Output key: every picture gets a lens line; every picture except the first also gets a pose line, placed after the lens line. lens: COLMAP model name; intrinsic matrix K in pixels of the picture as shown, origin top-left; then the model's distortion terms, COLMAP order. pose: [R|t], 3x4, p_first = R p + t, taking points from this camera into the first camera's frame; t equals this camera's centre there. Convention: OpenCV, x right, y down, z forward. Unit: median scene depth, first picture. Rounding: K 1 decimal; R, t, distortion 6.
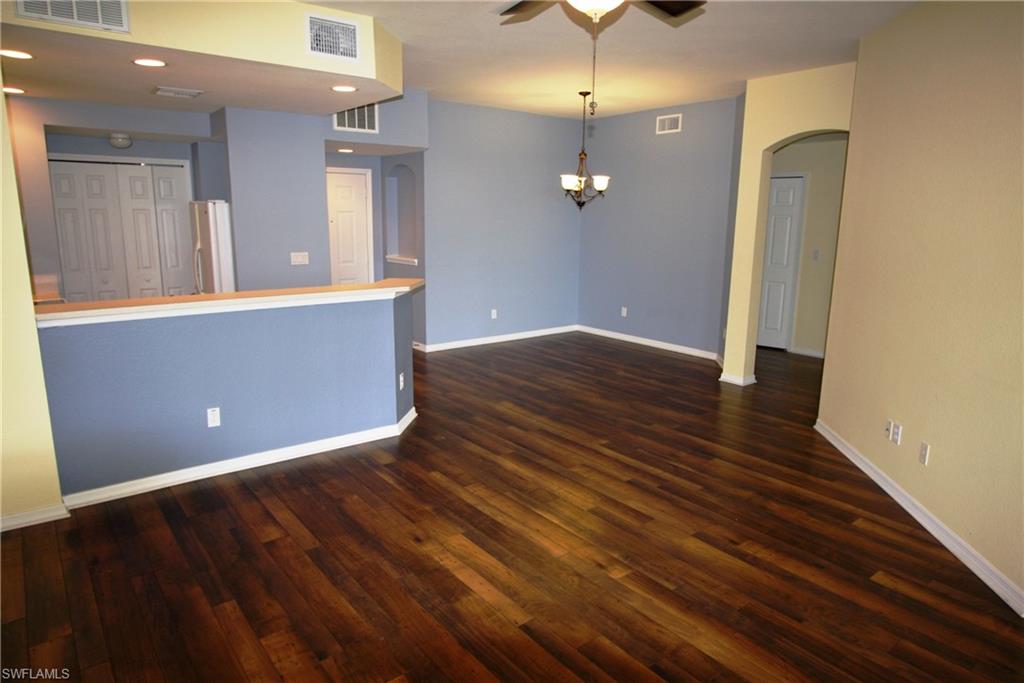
lens RADIAL K [[639.7, 0, 512.0], [0, 639.7, 341.5], [0, 0, 1]] dist [0.002483, 0.000005]
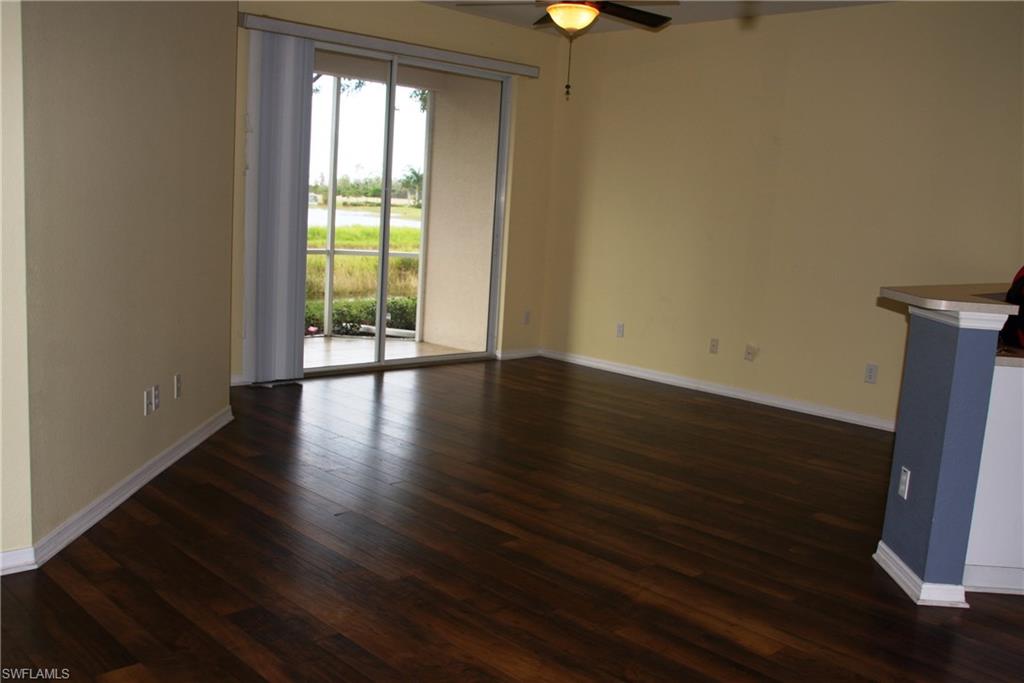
lens RADIAL K [[936.0, 0, 512.0], [0, 936.0, 341.5], [0, 0, 1]] dist [-0.058252, 0.001599]
pose [[-0.993044, -0.055052, -0.104080, 0.252024], [-0.087301, 0.937403, 0.337126, -0.297479], [0.079006, 0.343867, -0.935689, 1.811658]]
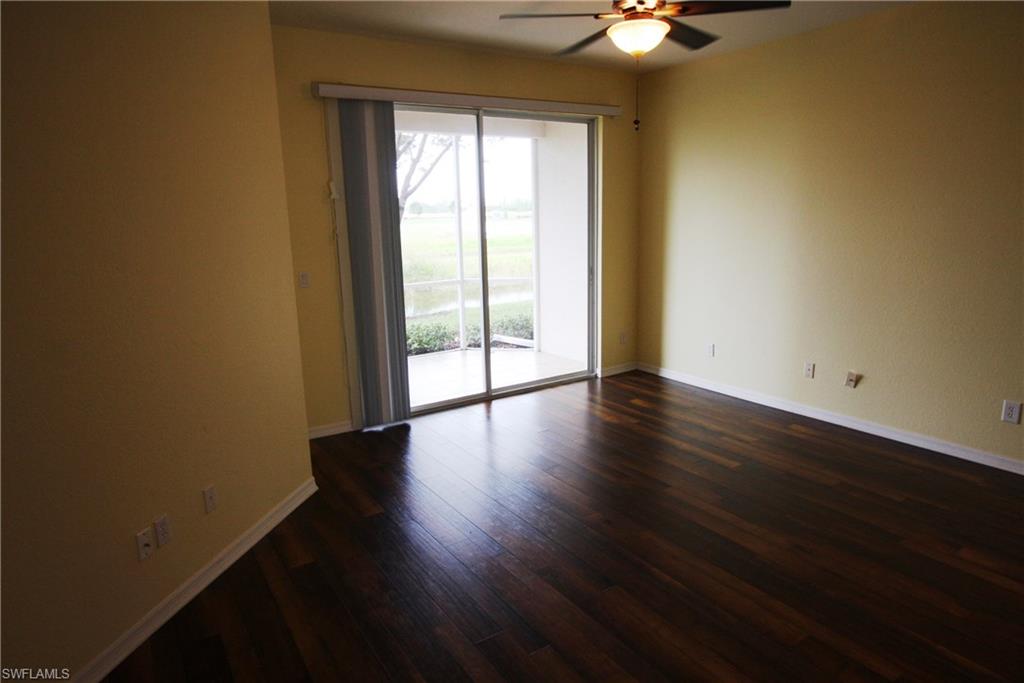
lens RADIAL K [[639.7, 0, 512.0], [0, 639.7, 341.5], [0, 0, 1]] dist [0.002483, 0.000005]
pose [[-0.996422, -0.004620, 0.084396, 0.148605], [0.028712, 0.920628, 0.389383, -0.261938], [-0.079497, 0.390413, -0.917201, 1.332538]]
